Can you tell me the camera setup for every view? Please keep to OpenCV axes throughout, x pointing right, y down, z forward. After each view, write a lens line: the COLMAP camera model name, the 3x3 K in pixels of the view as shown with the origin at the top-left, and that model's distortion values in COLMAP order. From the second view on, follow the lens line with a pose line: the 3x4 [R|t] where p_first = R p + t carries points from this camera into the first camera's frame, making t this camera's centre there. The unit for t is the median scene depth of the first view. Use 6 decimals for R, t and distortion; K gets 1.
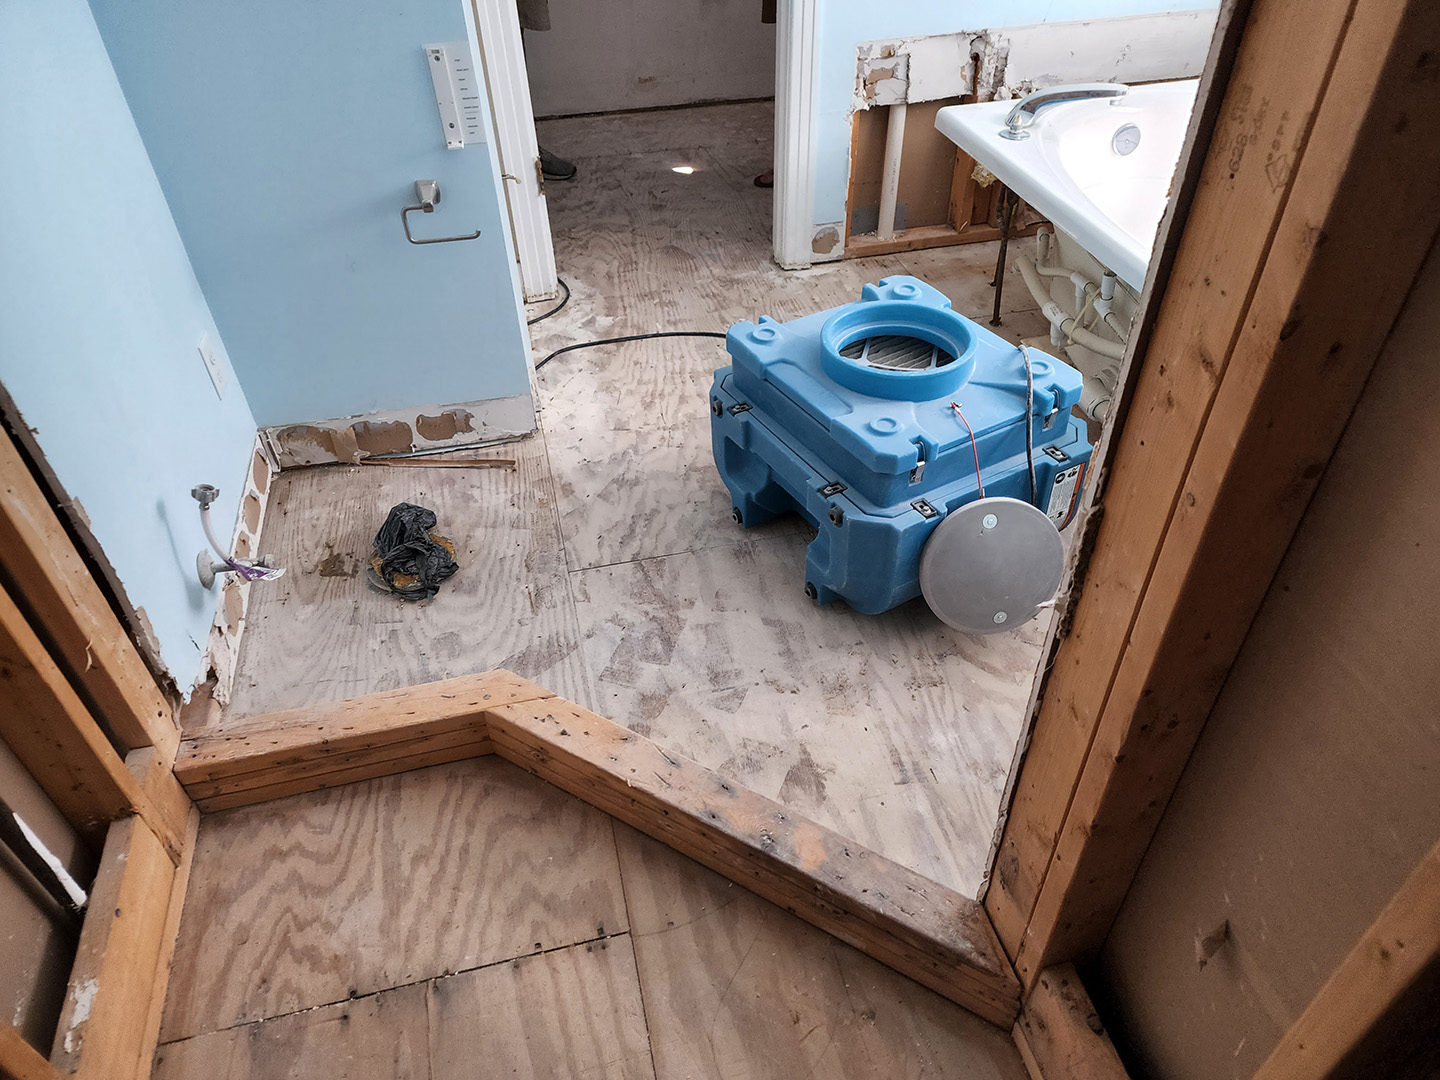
lens RADIAL K [[960.5, 0, 745.1], [0, 960.5, 540.9], [0, 0, 1]] dist [0.066783, -0.057270]
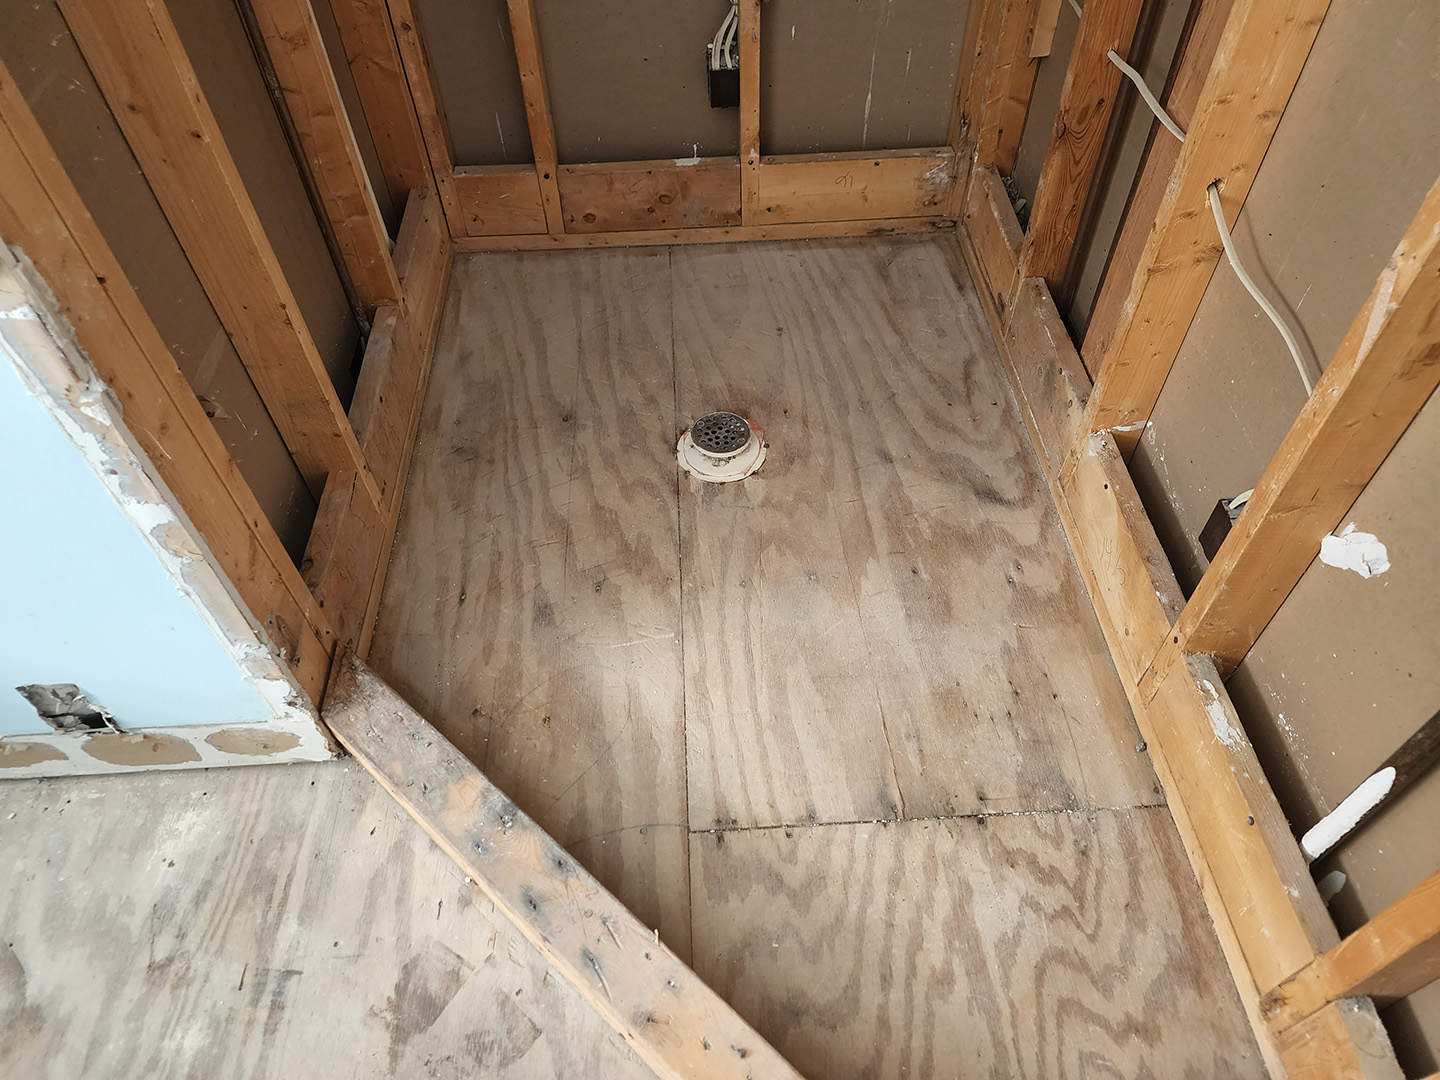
lens RADIAL K [[960.5, 0, 726.6], [0, 960.5, 539.0], [0, 0, 1]] dist [0.066783, -0.057270]
pose [[-0.980273, -0.137592, 0.141893, -0.239203], [0.144240, -0.007187, 0.989517, -0.470780], [-0.135130, 0.990463, 0.026892, 0.690496]]
